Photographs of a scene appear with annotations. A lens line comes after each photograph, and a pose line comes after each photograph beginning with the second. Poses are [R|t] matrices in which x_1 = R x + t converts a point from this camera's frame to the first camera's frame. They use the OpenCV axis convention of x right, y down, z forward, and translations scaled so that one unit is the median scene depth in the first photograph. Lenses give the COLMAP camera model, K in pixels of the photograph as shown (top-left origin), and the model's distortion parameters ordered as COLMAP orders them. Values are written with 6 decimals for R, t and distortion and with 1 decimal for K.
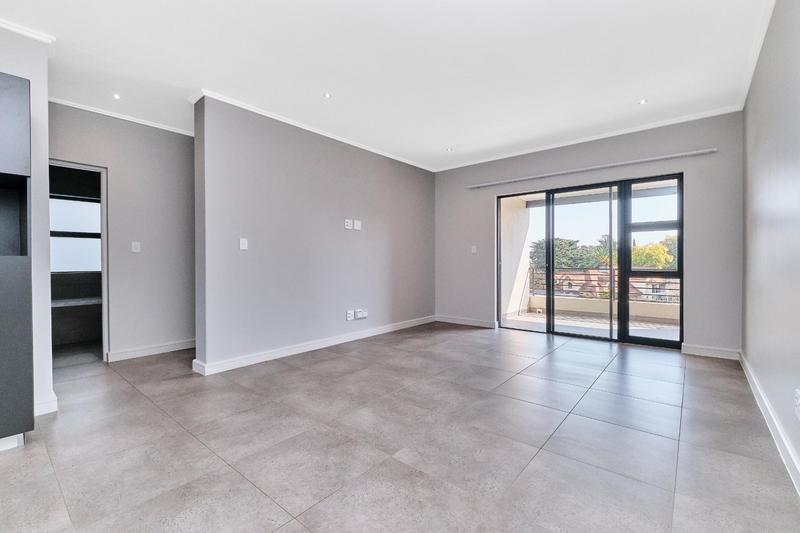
lens RADIAL K [[353.2, 0, 400.0], [0, 353.2, 266.5], [0, 0, 1]] dist [-0.001107, 0.000082]
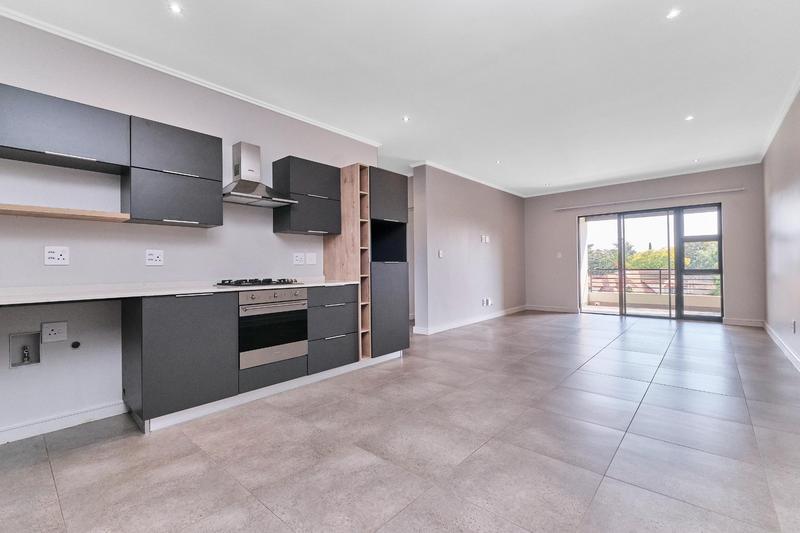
lens RADIAL K [[358.7, 0, 400.0], [0, 358.7, 266.5], [0, 0, 1]] dist [0.000266, -0.000091]
pose [[0.999742, -0.009653, -0.020561, -0.478569], [0.009331, 0.999833, -0.015701, 0.012431], [0.020709, 0.015505, 0.999665, -0.490451]]
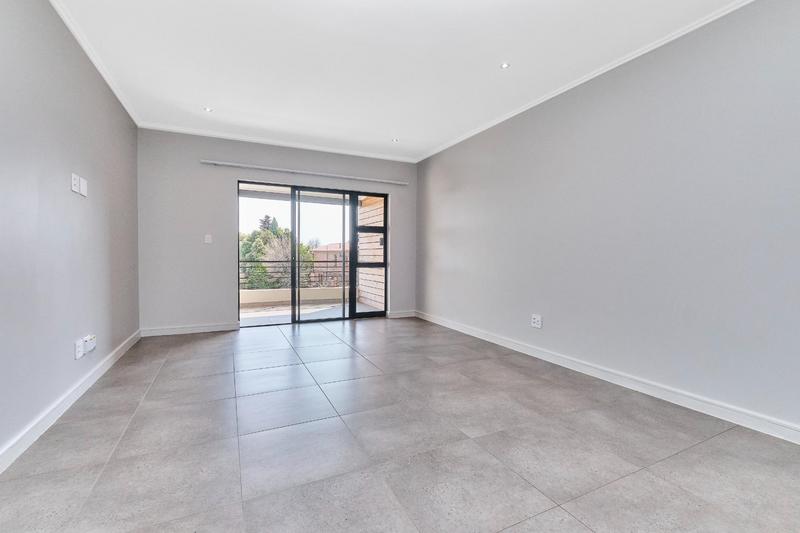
lens RADIAL K [[353.2, 0, 400.0], [0, 353.2, 266.5], [0, 0, 1]] dist [-0.001107, 0.000082]
pose [[0.400632, -0.021722, 0.915981, -0.466746], [0.004652, 0.999754, 0.021674, -0.000511], [-0.916227, -0.004422, 0.400635, 0.338469]]
